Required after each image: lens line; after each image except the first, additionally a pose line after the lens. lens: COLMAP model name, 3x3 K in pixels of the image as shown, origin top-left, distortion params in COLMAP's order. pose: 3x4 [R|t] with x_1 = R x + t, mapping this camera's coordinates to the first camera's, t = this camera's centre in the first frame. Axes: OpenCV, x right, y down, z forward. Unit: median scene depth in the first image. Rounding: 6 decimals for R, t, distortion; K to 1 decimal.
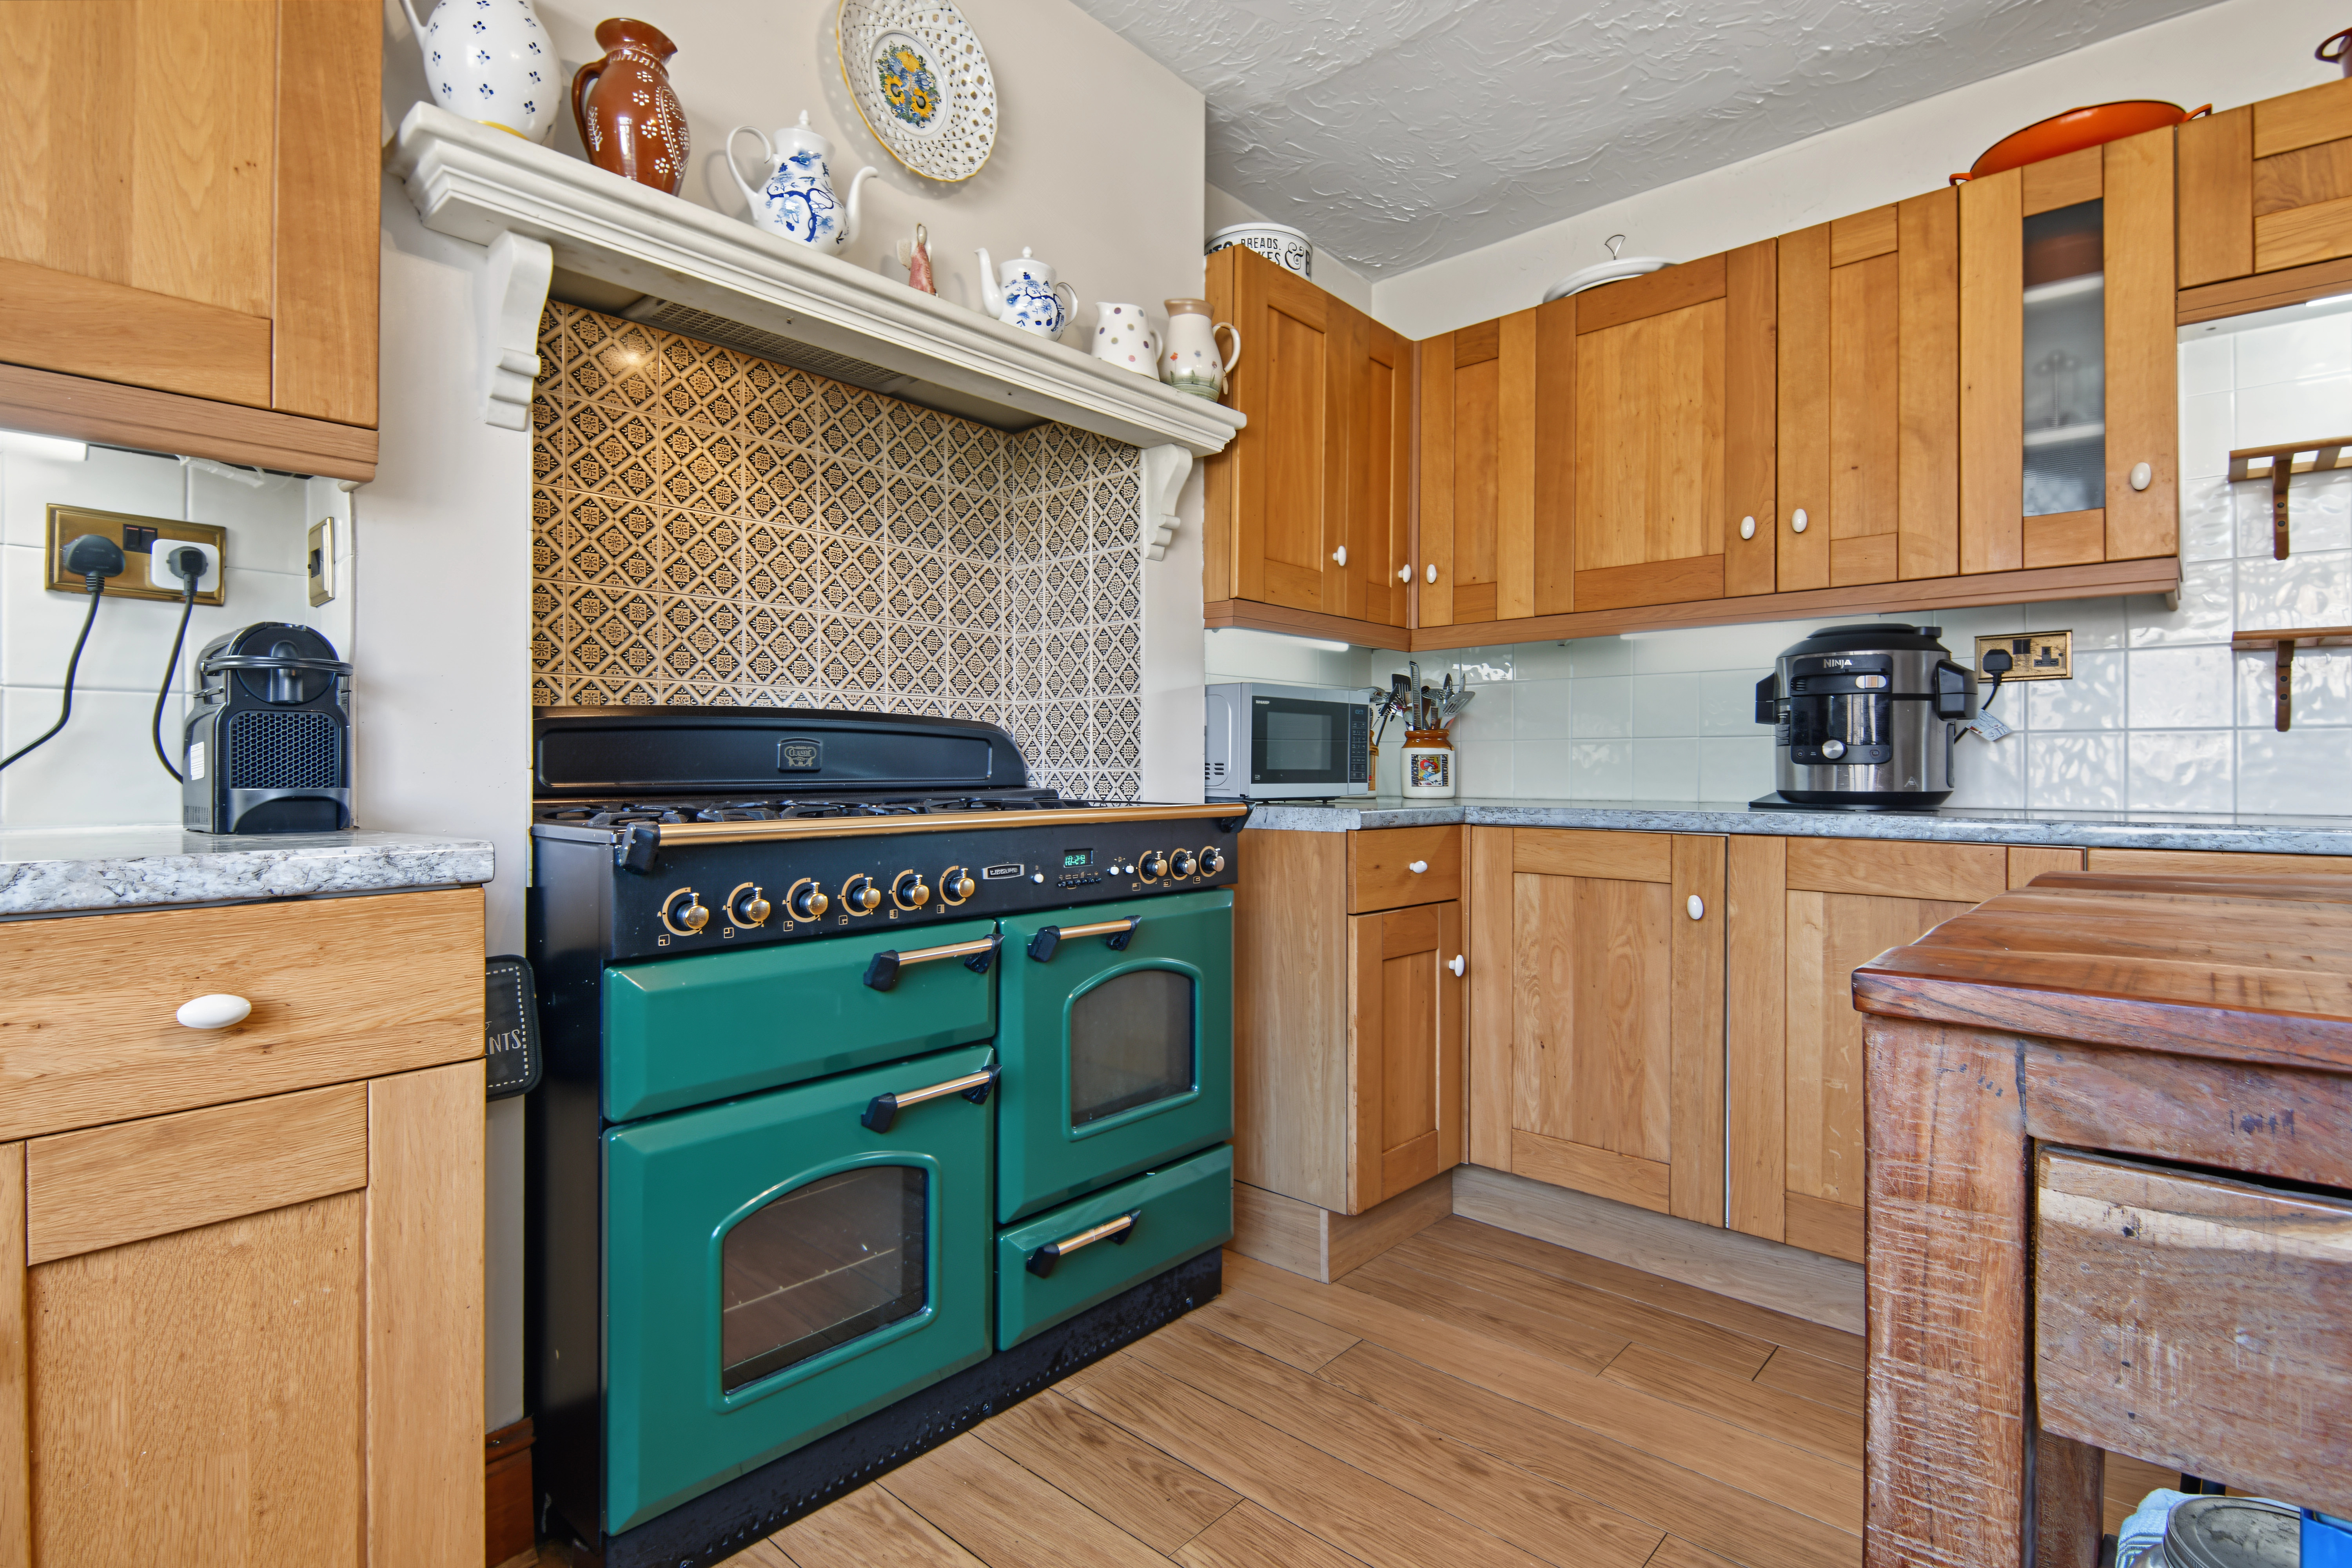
lens RADIAL K [[1131.4, 0, 1166.7], [0, 1131.4, 774.7], [0, 0, 1]] dist [0.014426, -0.013181]
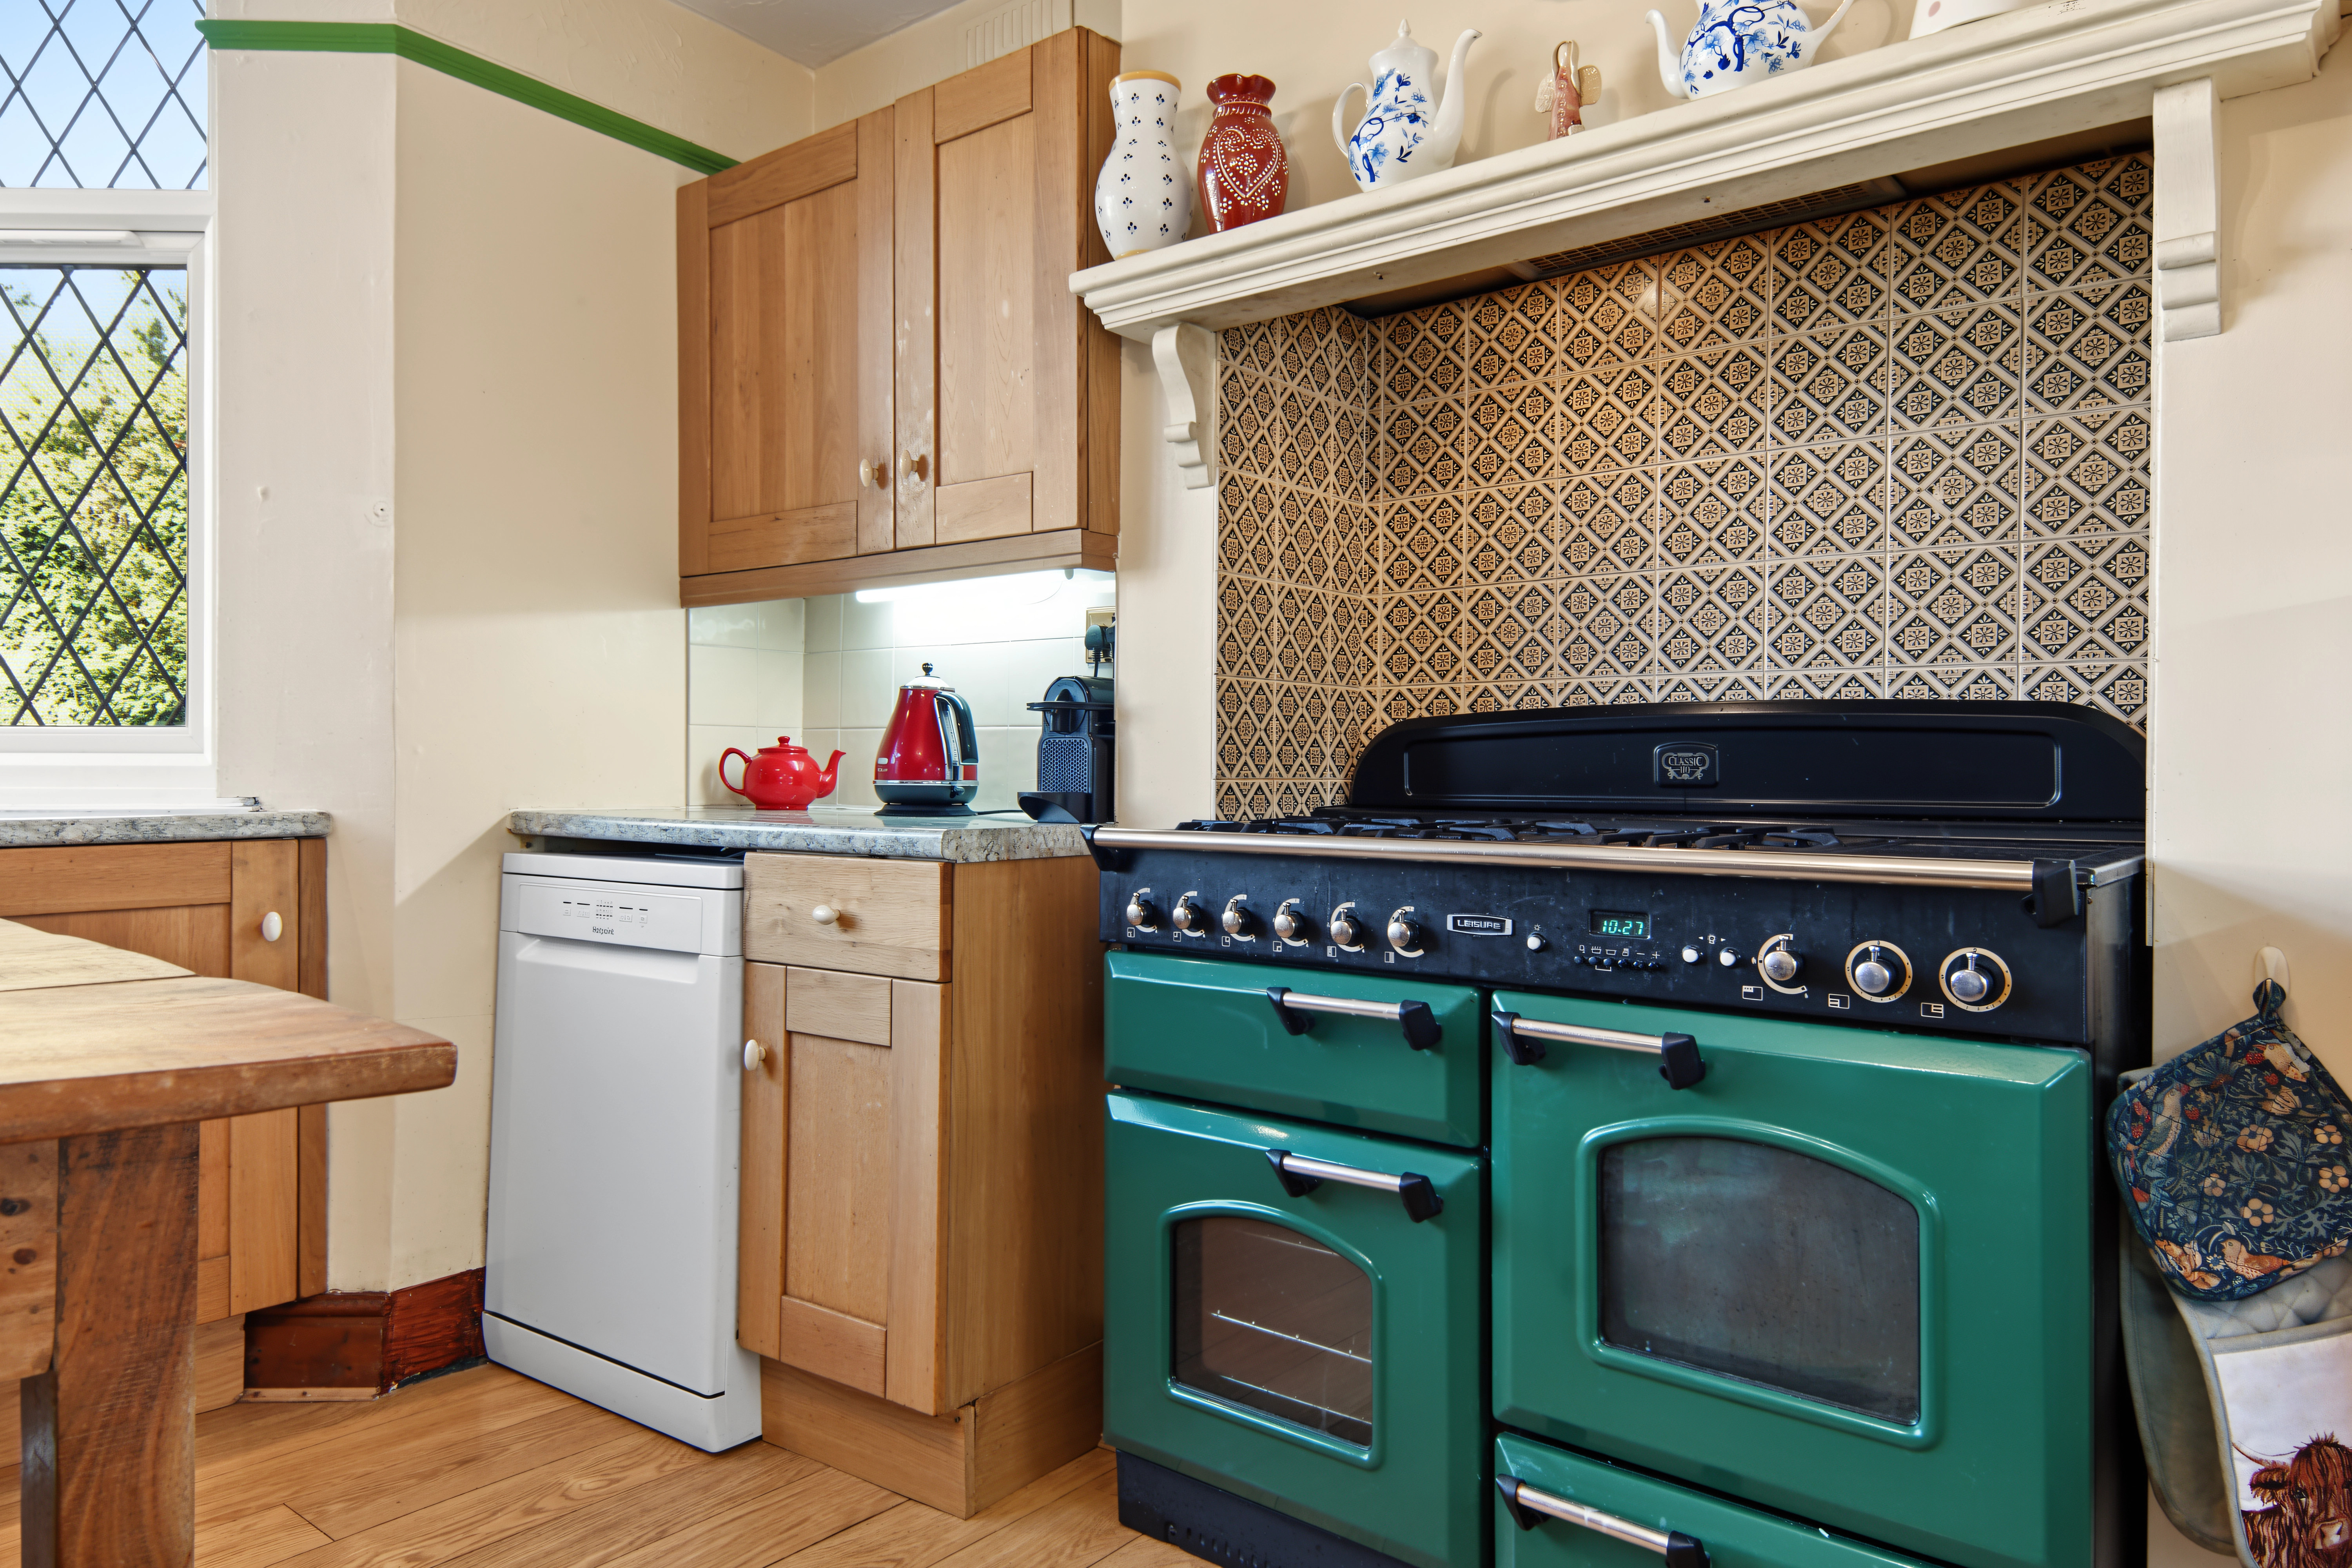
lens RADIAL K [[1497.9, 0, 1144.7], [0, 1497.9, 775.9], [0, 0, 1]] dist [0.036360, -0.018348]
pose [[0.052499, 0.000081, -0.998621, 0.691892], [-0.011909, 0.999929, -0.000545, -0.005377], [0.998550, 0.011921, 0.052496, 0.631075]]
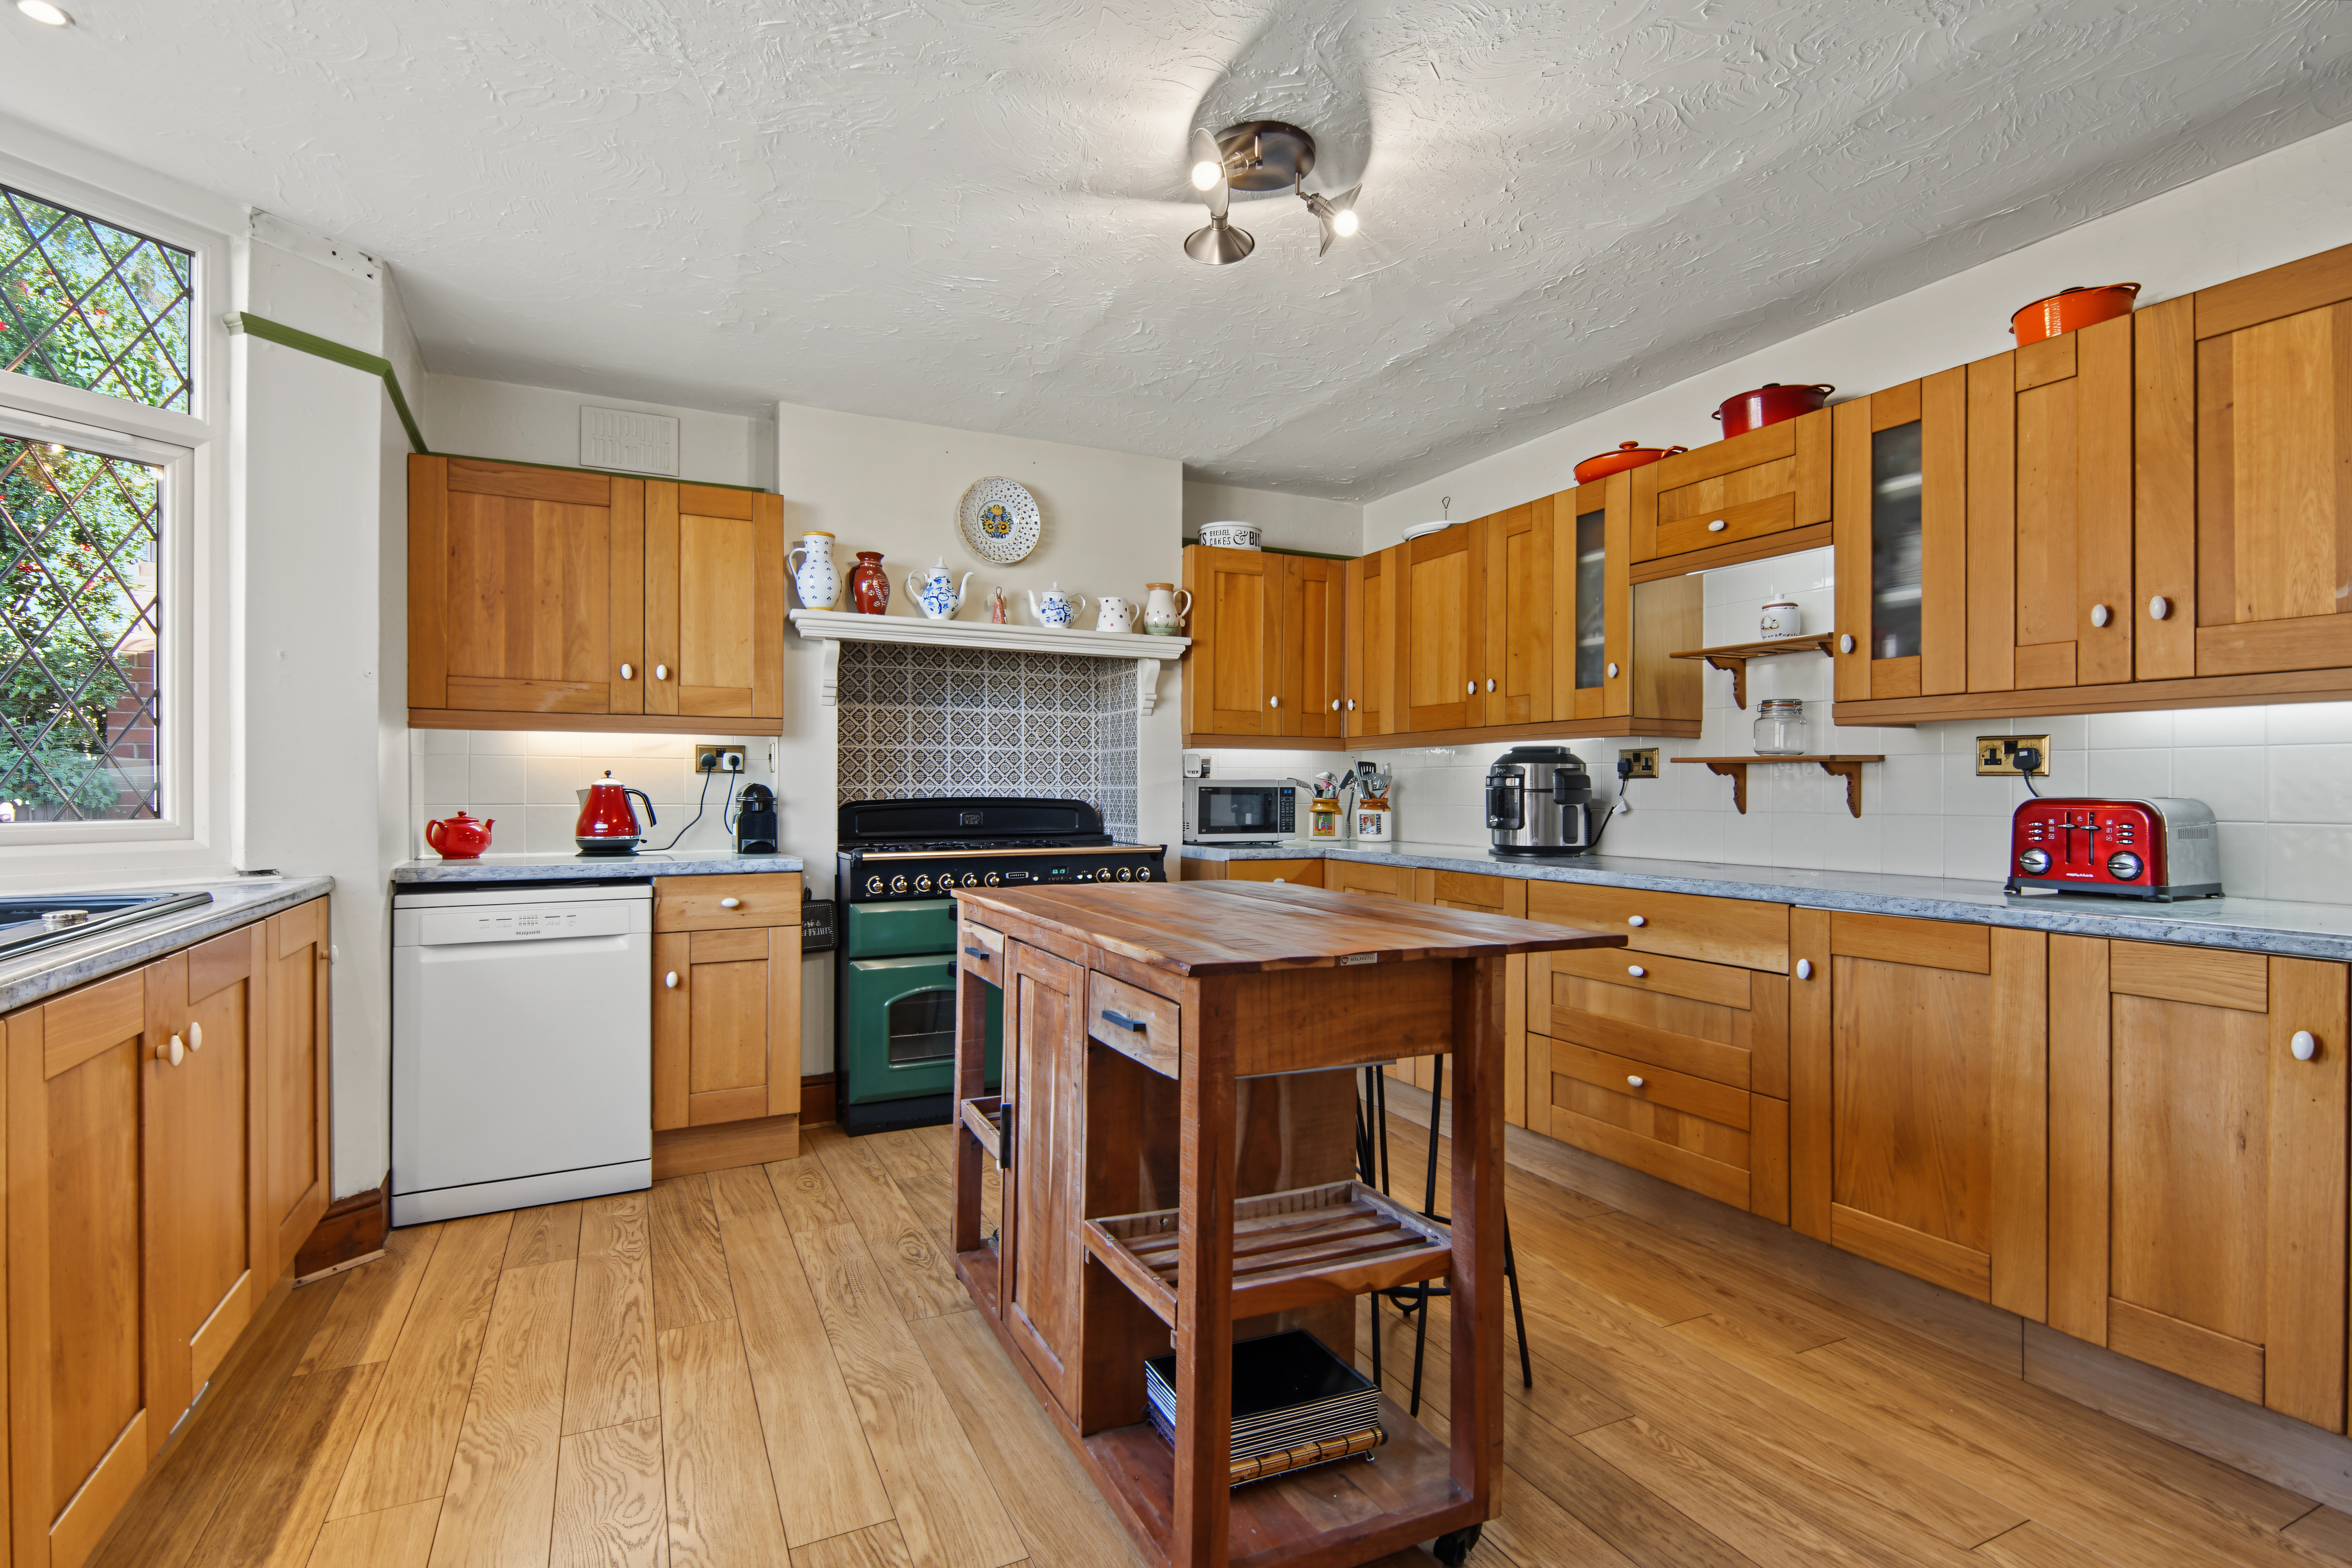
lens RADIAL K [[1131.4, 0, 1167.0], [0, 1131.4, 791.4], [0, 0, 1]] dist [0.014426, -0.013181]
pose [[0.925167, -0.000700, -0.379560, 0.869286], [-0.000825, 0.999992, -0.003855, -0.066183], [0.379560, 0.003880, 0.925159, -0.869194]]
